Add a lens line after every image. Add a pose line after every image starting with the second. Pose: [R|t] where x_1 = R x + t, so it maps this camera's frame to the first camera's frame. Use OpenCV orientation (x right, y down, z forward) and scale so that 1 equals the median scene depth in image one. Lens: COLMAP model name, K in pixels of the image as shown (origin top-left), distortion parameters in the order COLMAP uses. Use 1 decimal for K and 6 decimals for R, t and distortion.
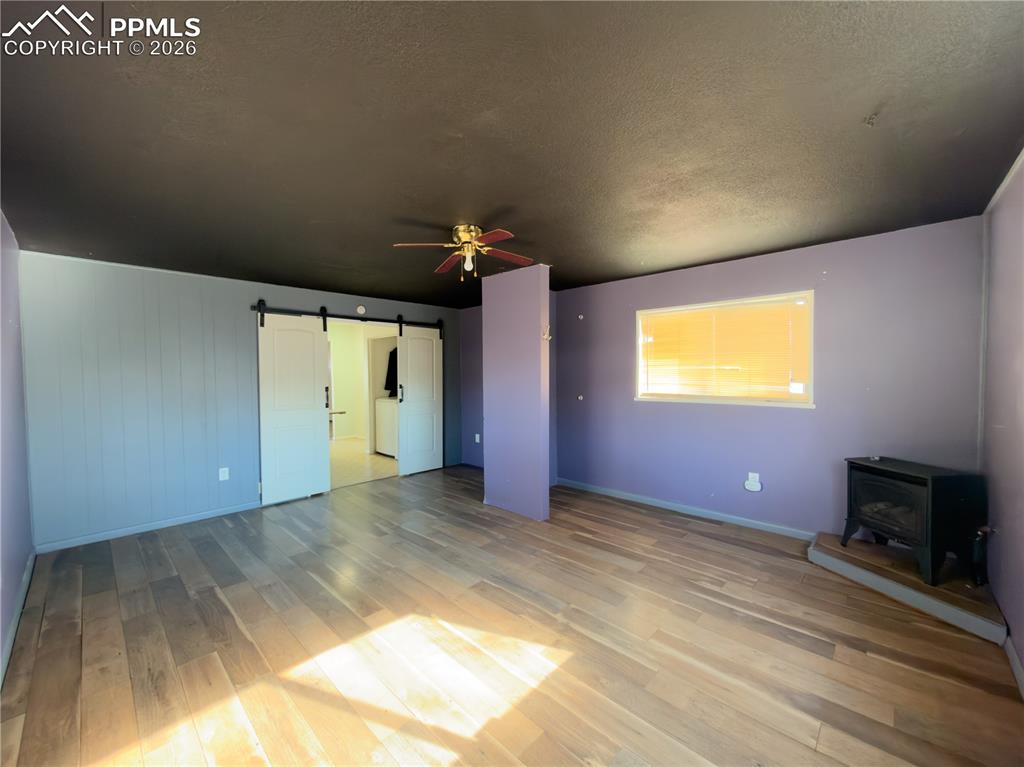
lens RADIAL K [[408.3, 0, 517.9], [0, 408.3, 374.1], [0, 0, 1]] dist [0.000869, -0.000097]
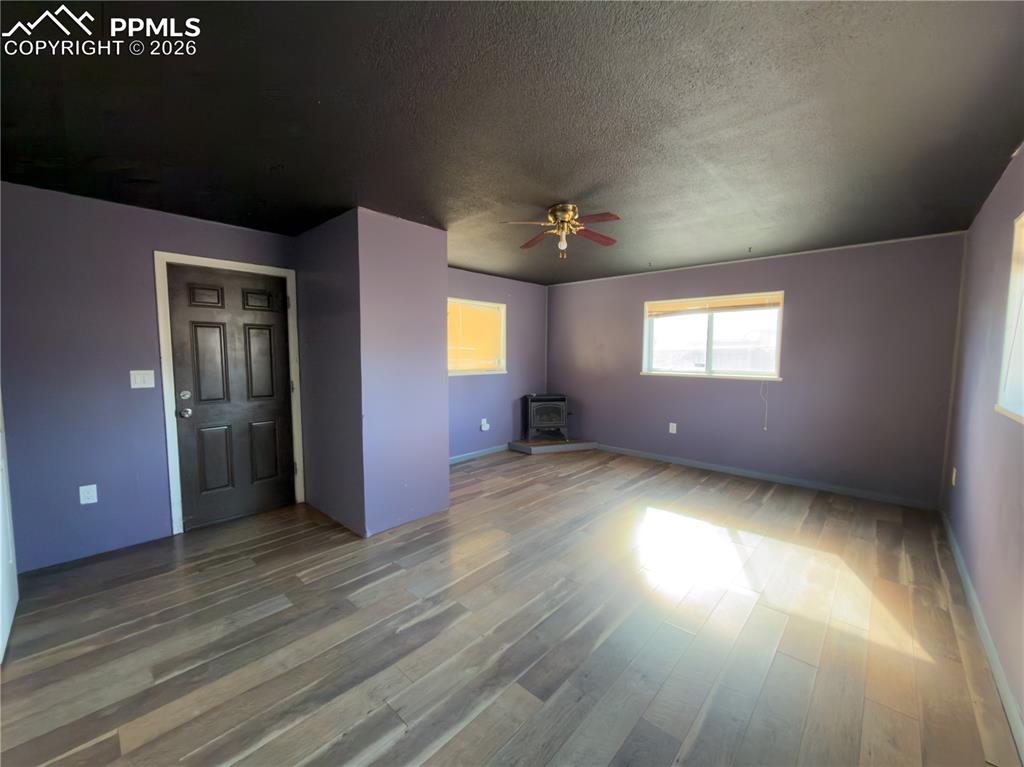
lens RADIAL K [[408.1, 0, 512.8], [0, 408.1, 385.2], [0, 0, 1]] dist [0.000561, -0.000448]
pose [[-0.010173, -0.071796, 0.997367, -1.216353], [0.001425, 0.997417, 0.071814, 0.013992], [-0.999947, 0.002152, -0.010044, 1.211919]]
